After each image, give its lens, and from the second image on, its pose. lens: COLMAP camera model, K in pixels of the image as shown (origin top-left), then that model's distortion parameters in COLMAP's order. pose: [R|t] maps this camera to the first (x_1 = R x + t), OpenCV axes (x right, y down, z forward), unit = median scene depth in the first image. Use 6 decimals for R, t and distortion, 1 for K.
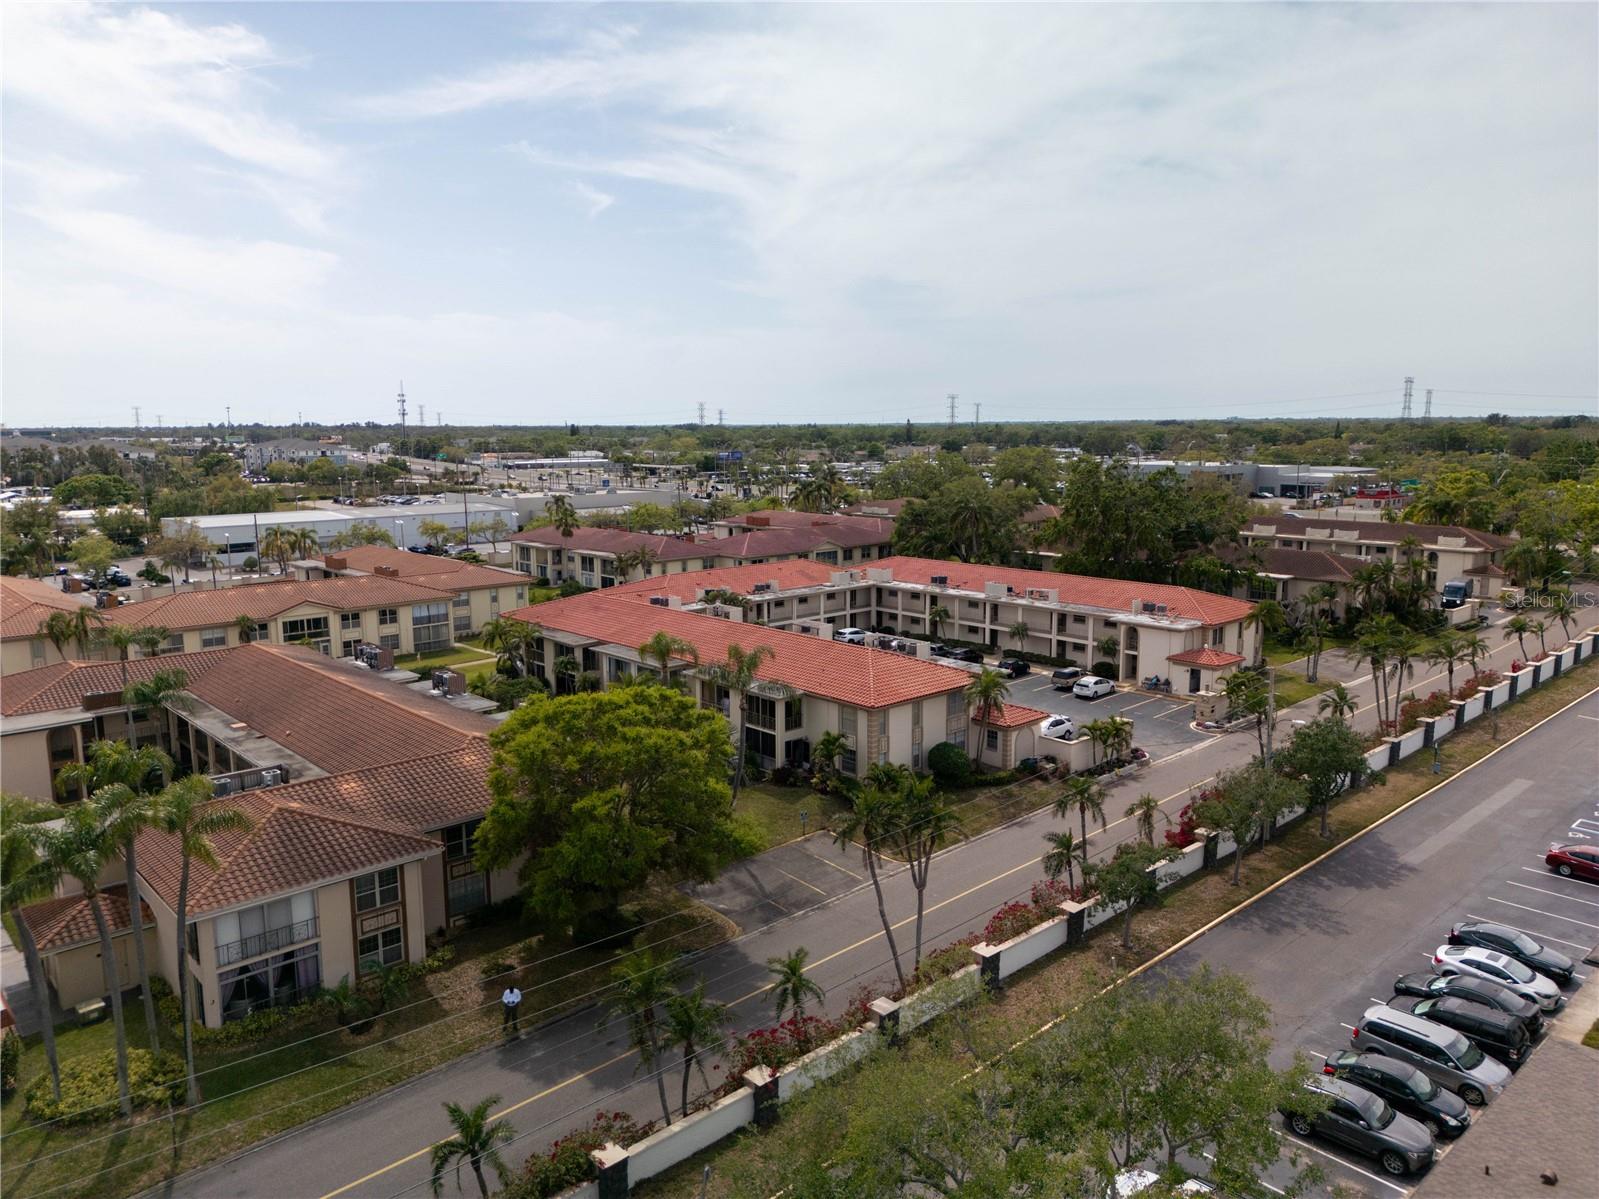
lens RADIAL K [[1128.5, 0, 805.6], [0, 1128.5, 594.0], [0, 0, 1]] dist [0.038255, -0.039488]
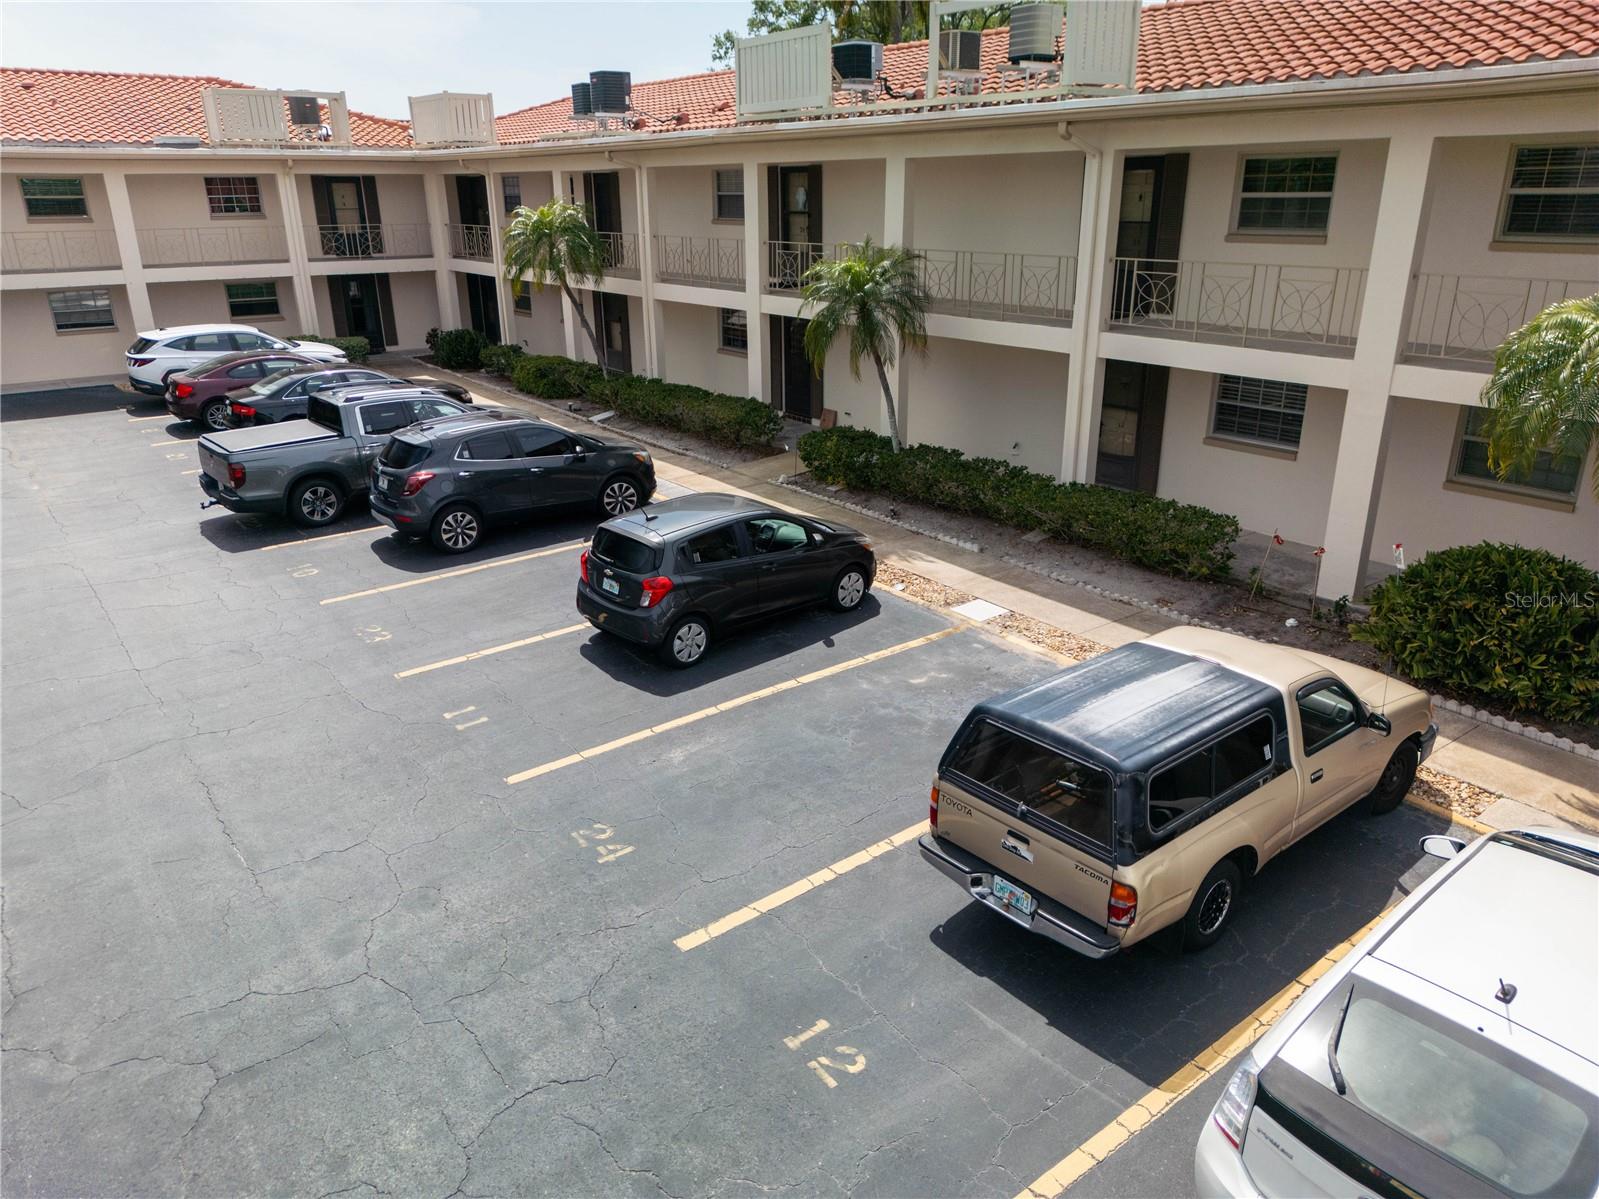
lens RADIAL K [[1128.5, 0, 797.5], [0, 1128.5, 599.1], [0, 0, 1]] dist [0.038255, -0.039488]
pose [[0.997384, 0.026910, -0.067094, 0.195551], [-0.012694, 0.978906, 0.203915, 0.041415], [0.071166, -0.202530, 0.976687, 0.856960]]
